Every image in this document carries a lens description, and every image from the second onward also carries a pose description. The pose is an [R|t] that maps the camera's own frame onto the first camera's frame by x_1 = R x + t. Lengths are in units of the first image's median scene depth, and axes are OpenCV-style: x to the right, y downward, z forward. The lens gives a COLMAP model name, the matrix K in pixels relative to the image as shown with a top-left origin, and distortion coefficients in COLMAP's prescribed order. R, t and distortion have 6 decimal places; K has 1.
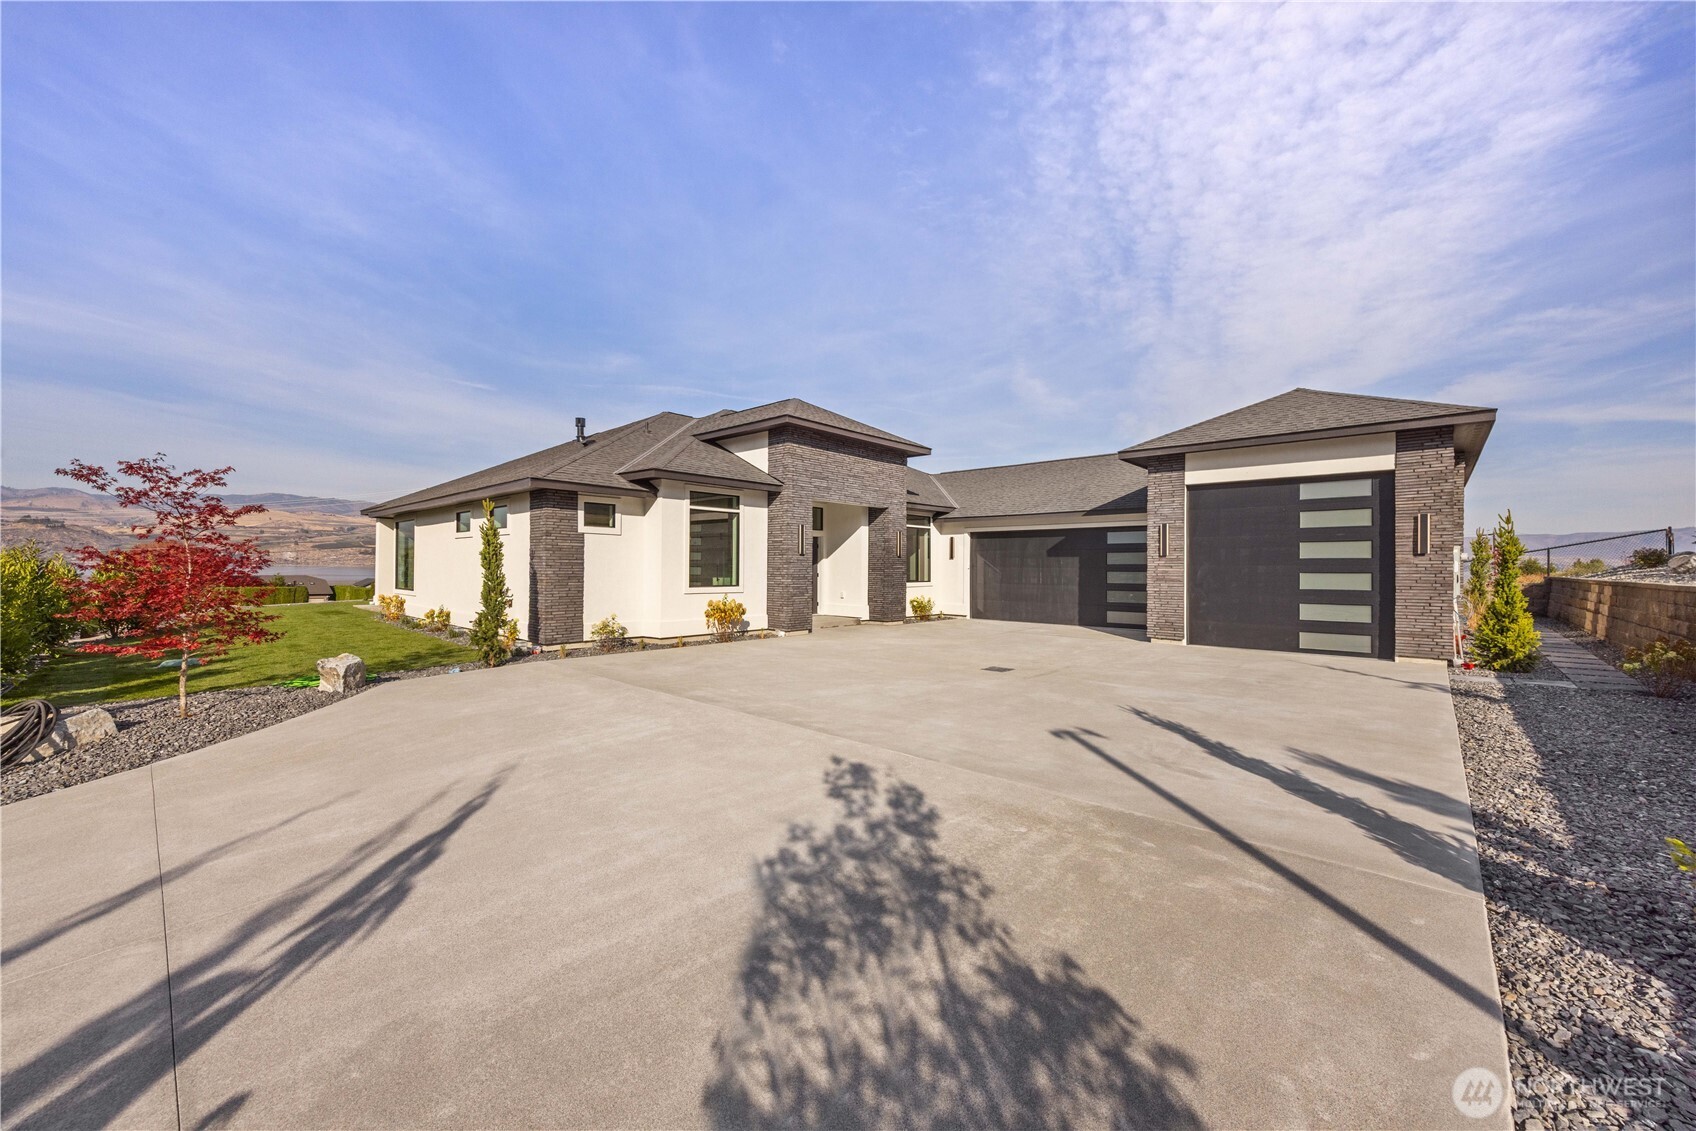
lens RADIAL K [[644.8, 0, 845.1], [0, 644.8, 565.7], [0, 0, 1]] dist [-0.003875, -0.000234]
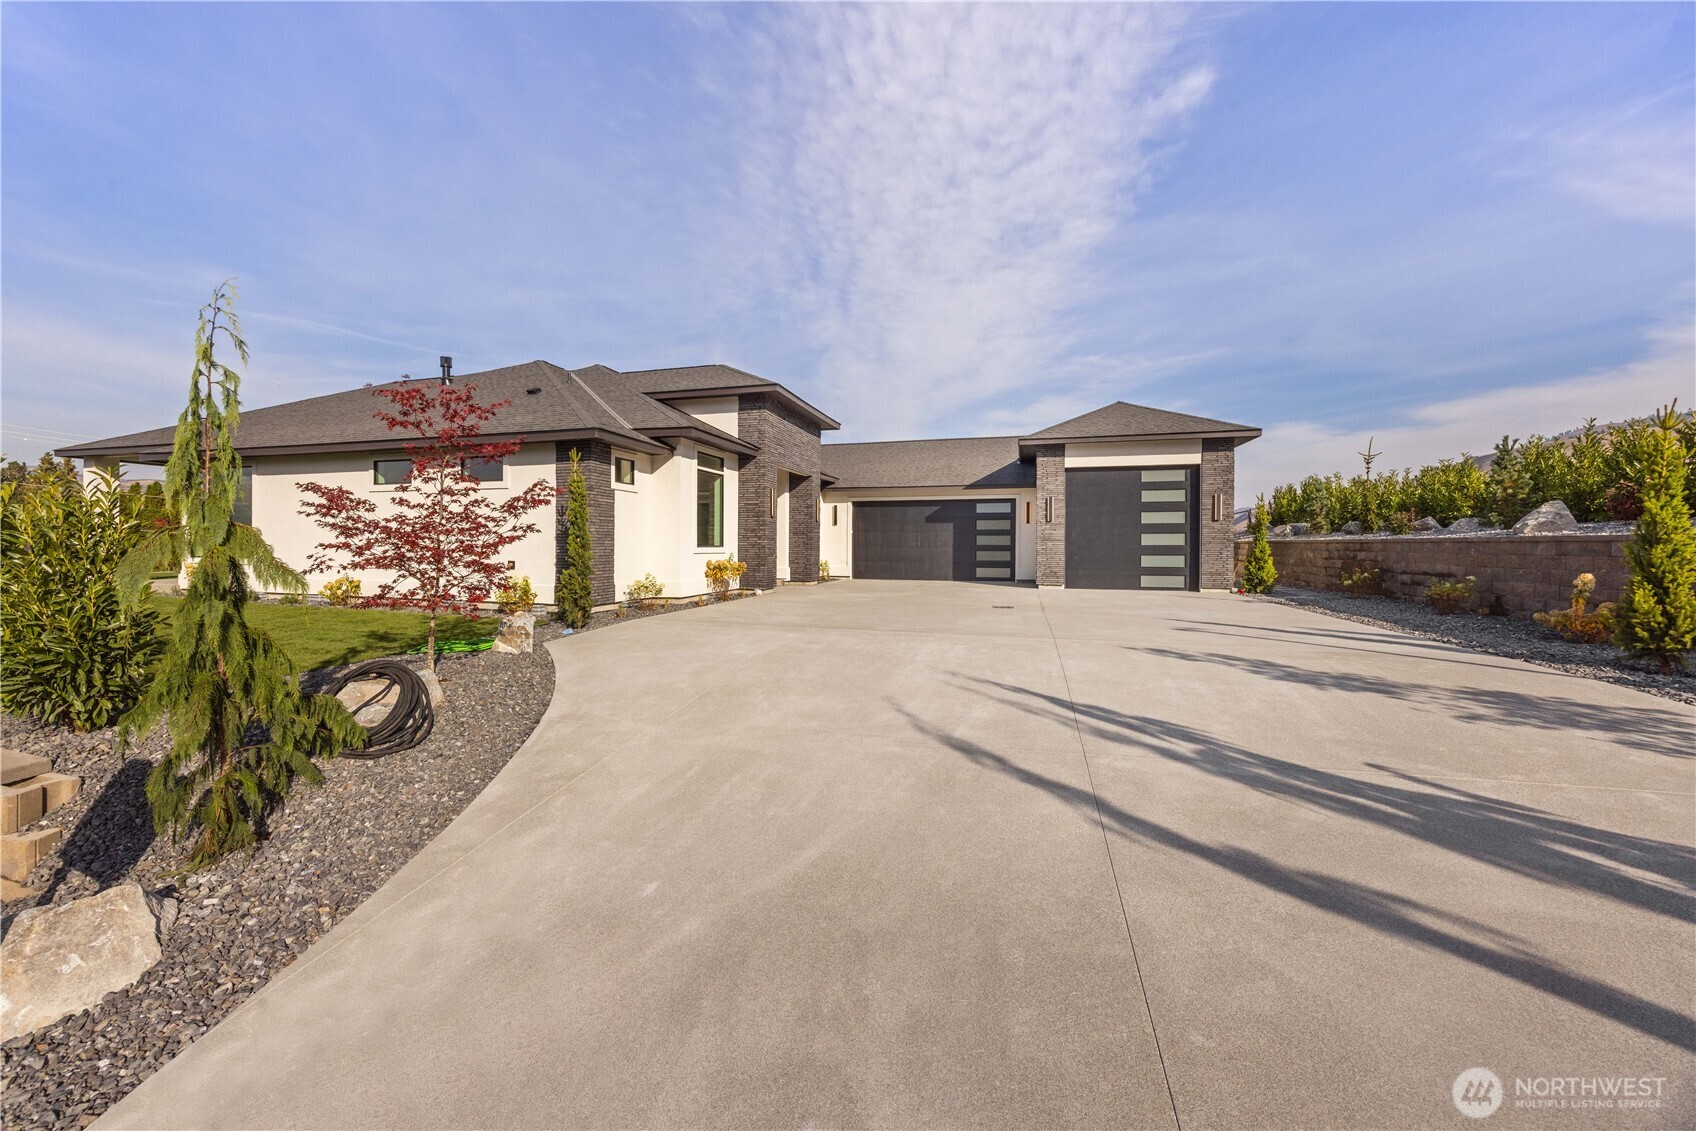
lens RADIAL K [[644.8, 0, 824.0], [0, 644.8, 477.8], [0, 0, 1]] dist [-0.003875, -0.000234]
pose [[0.905671, 0.039706, 0.422118, -0.335400], [0.001016, 0.995399, -0.095810, 0.015770], [-0.423980, 0.087201, 0.901464, 0.004351]]
